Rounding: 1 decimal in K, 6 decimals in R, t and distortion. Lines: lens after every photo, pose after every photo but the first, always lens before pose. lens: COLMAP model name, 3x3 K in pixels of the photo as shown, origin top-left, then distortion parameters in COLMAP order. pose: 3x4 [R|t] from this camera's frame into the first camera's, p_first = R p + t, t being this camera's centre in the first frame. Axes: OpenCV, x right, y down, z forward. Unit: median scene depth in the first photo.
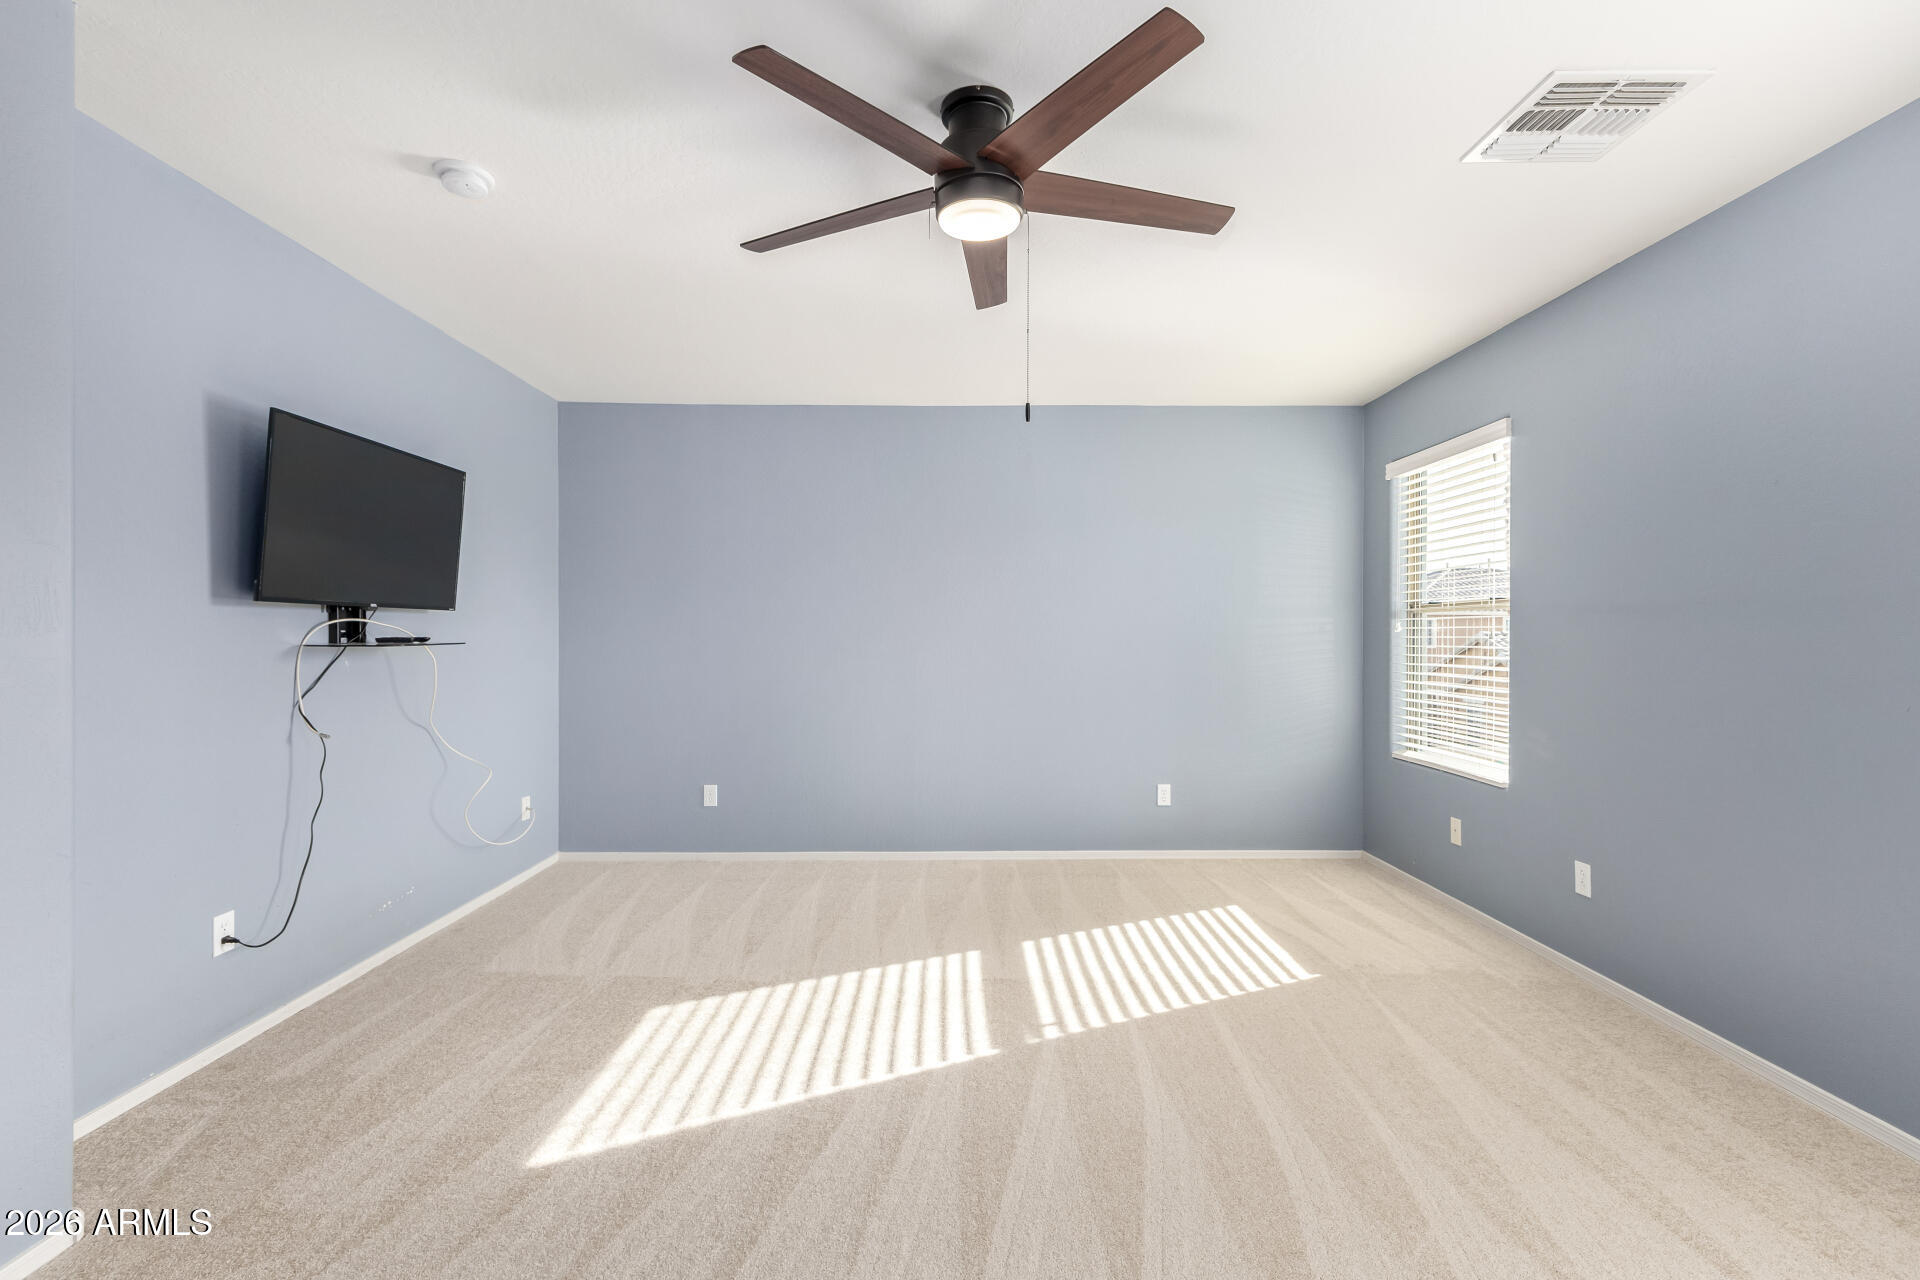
lens RADIAL K [[835.9, 0, 958.9], [0, 835.9, 639.0], [0, 0, 1]] dist [0.014073, -0.002488]
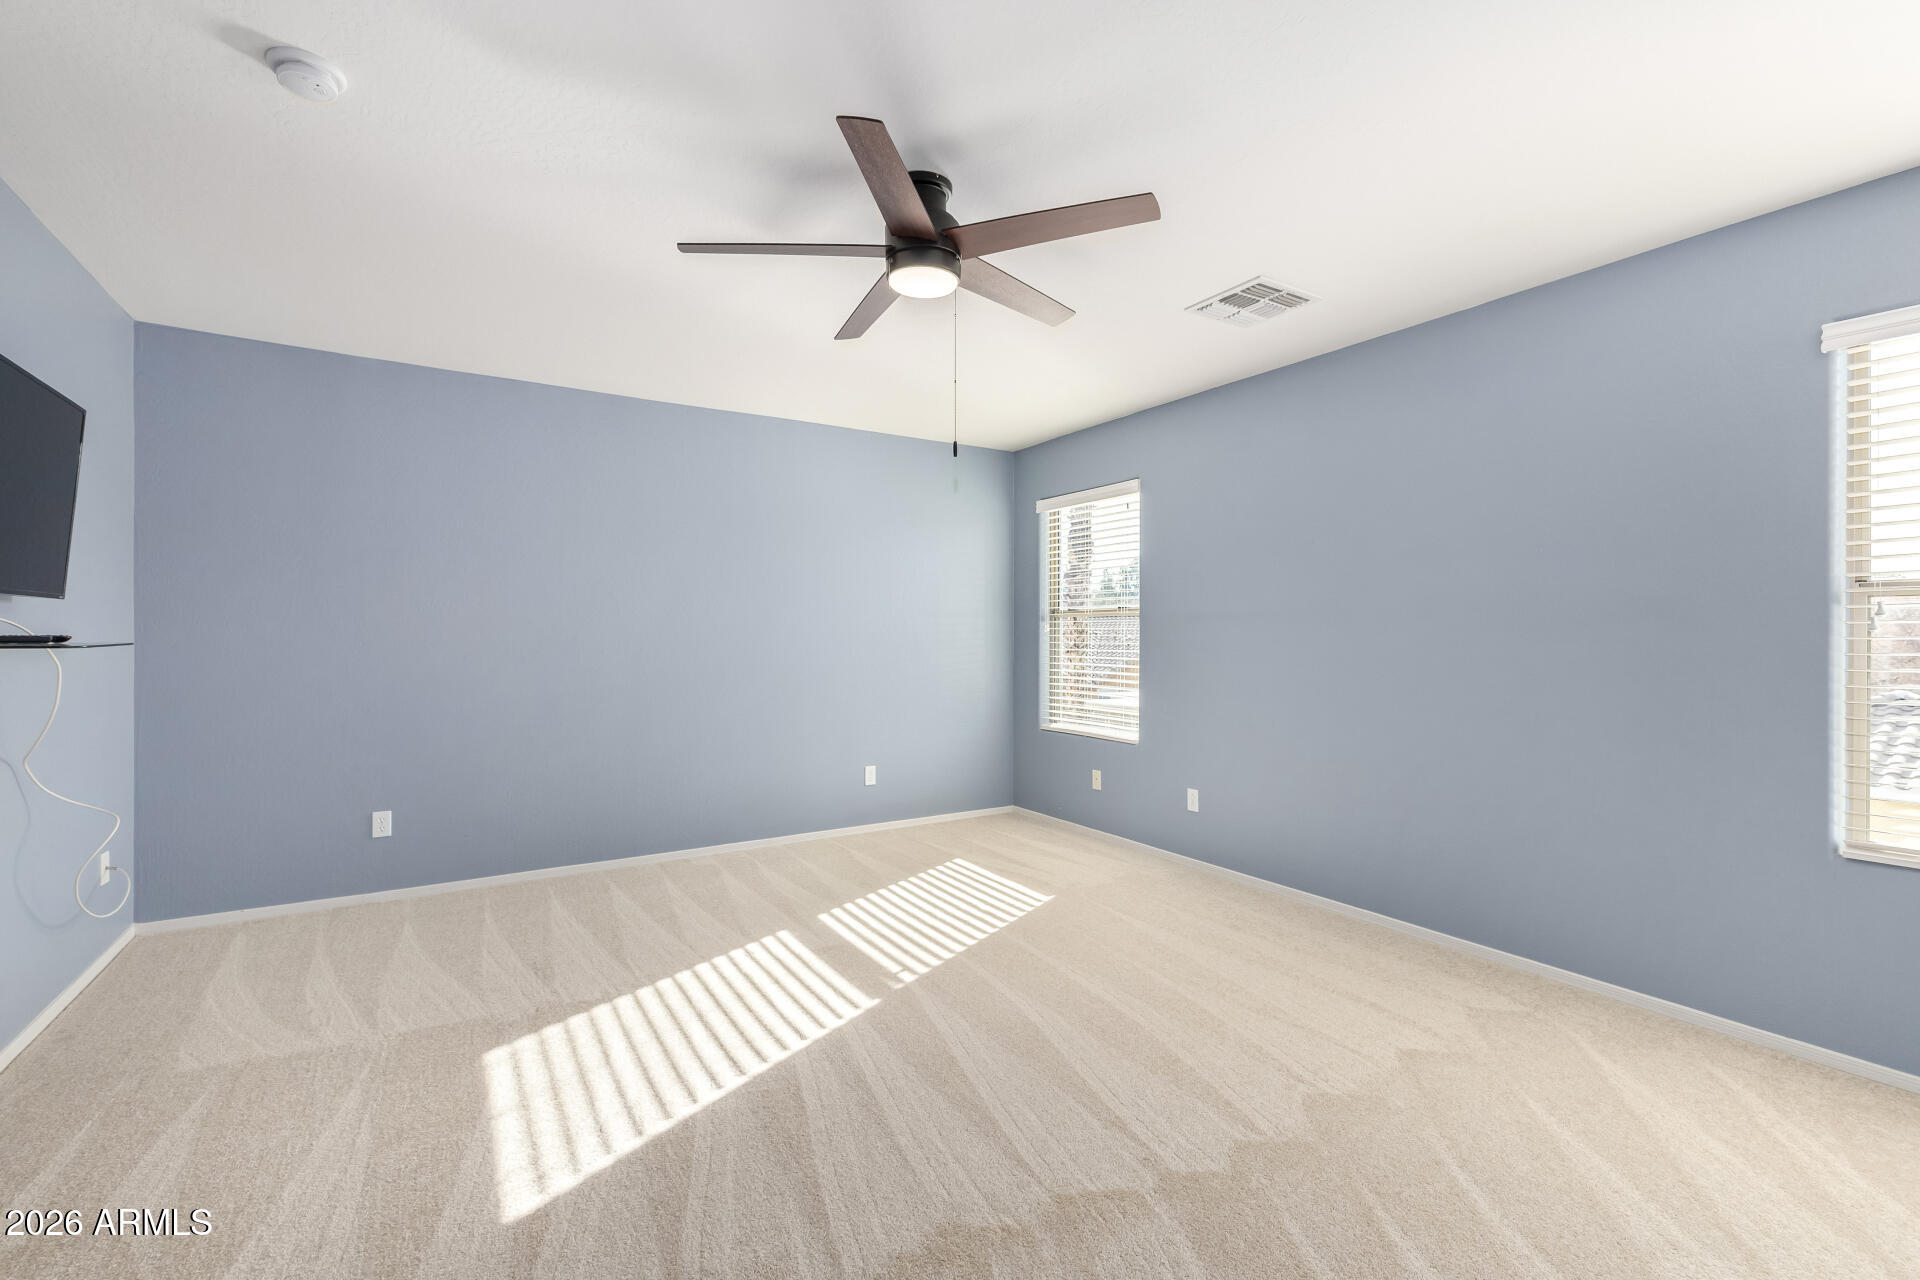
lens RADIAL K [[835.9, 0, 929.6], [0, 835.9, 633.9], [0, 0, 1]] dist [0.014073, -0.002488]
pose [[0.855778, 0.001735, 0.517340, -0.402017], [0.000656, 0.999990, -0.004438, 0.000791], [-0.517342, 0.004137, 0.855768, -0.010058]]
